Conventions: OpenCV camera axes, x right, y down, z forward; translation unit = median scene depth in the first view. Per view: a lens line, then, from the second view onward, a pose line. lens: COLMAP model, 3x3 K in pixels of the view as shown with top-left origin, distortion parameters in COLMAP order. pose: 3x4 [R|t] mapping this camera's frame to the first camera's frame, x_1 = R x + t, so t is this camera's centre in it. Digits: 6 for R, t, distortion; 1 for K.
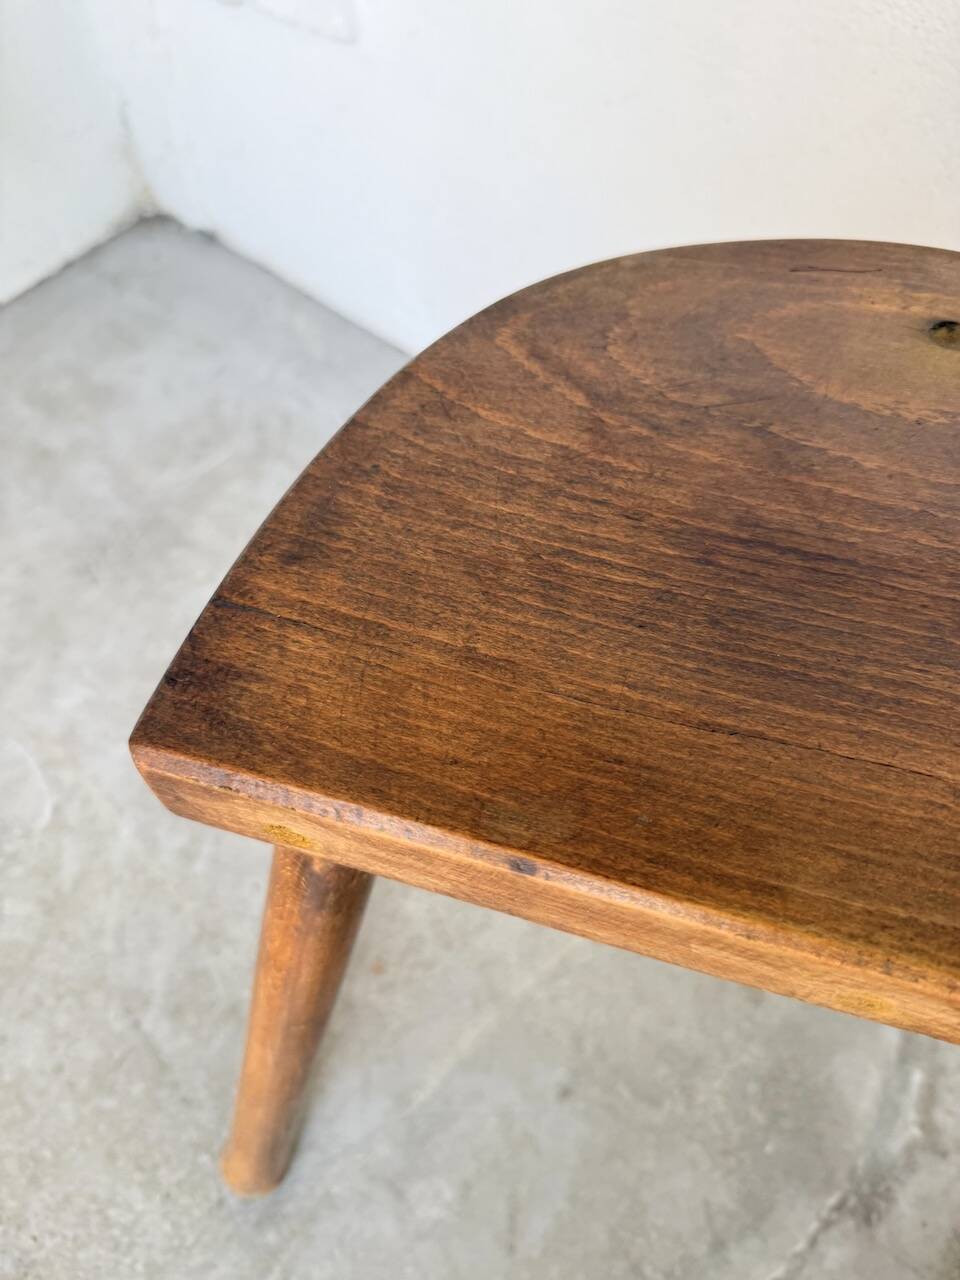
lens RADIAL K [[955.2, 0, 459.7], [0, 955.2, 612.6], [0, 0, 1]] dist [-0.054885, 0.005520]
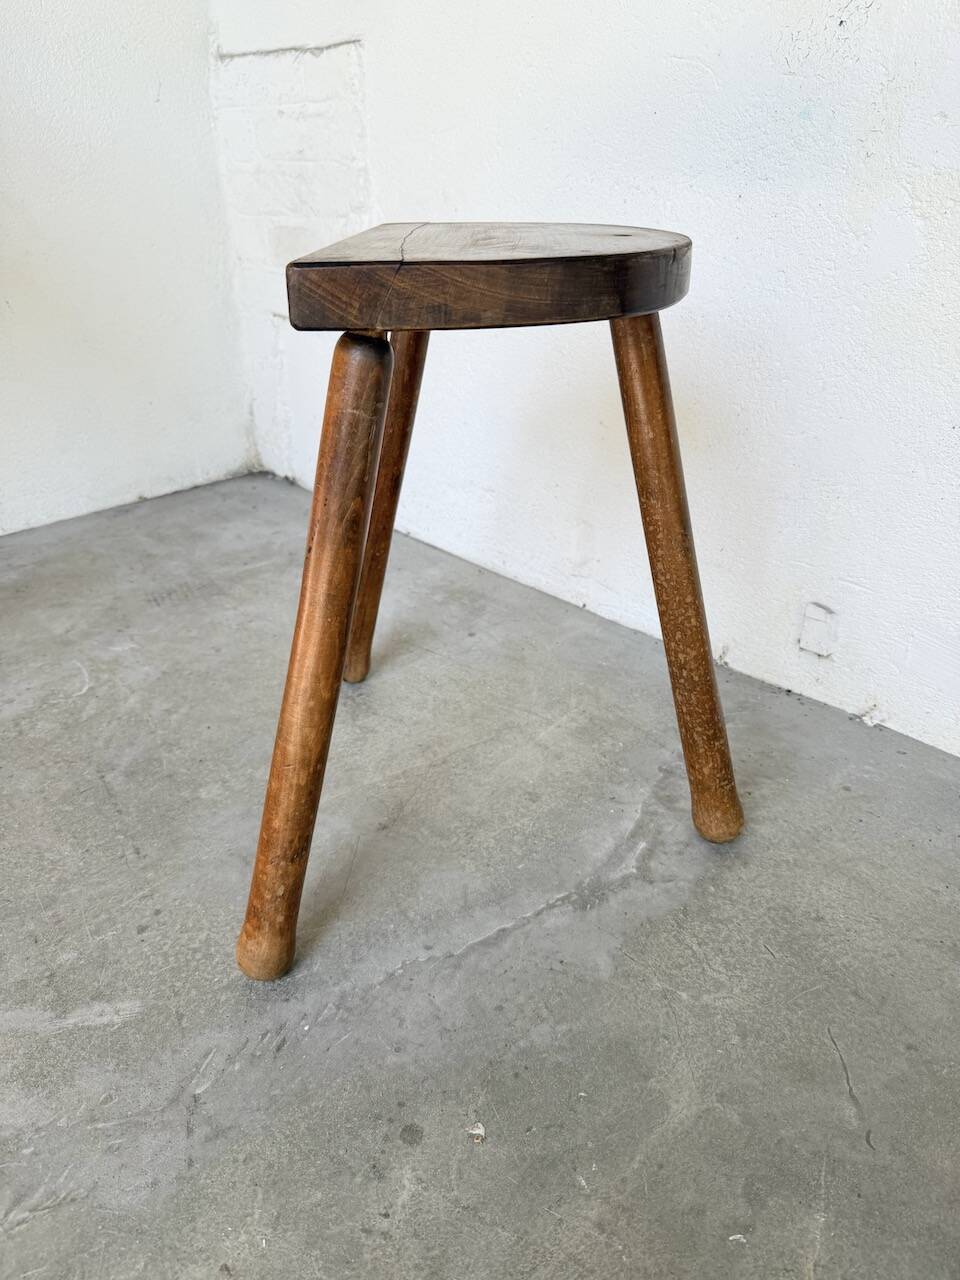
lens RADIAL K [[920.3, 0, 480.7], [0, 920.3, 632.5], [0, 0, 1]] dist [0.003856, -0.019165]
pose [[0.993068, 0.068311, -0.095657, 0.371279], [-0.105506, 0.876772, -0.469190, 0.891241], [0.051818, 0.476030, 0.877901, -0.337357]]
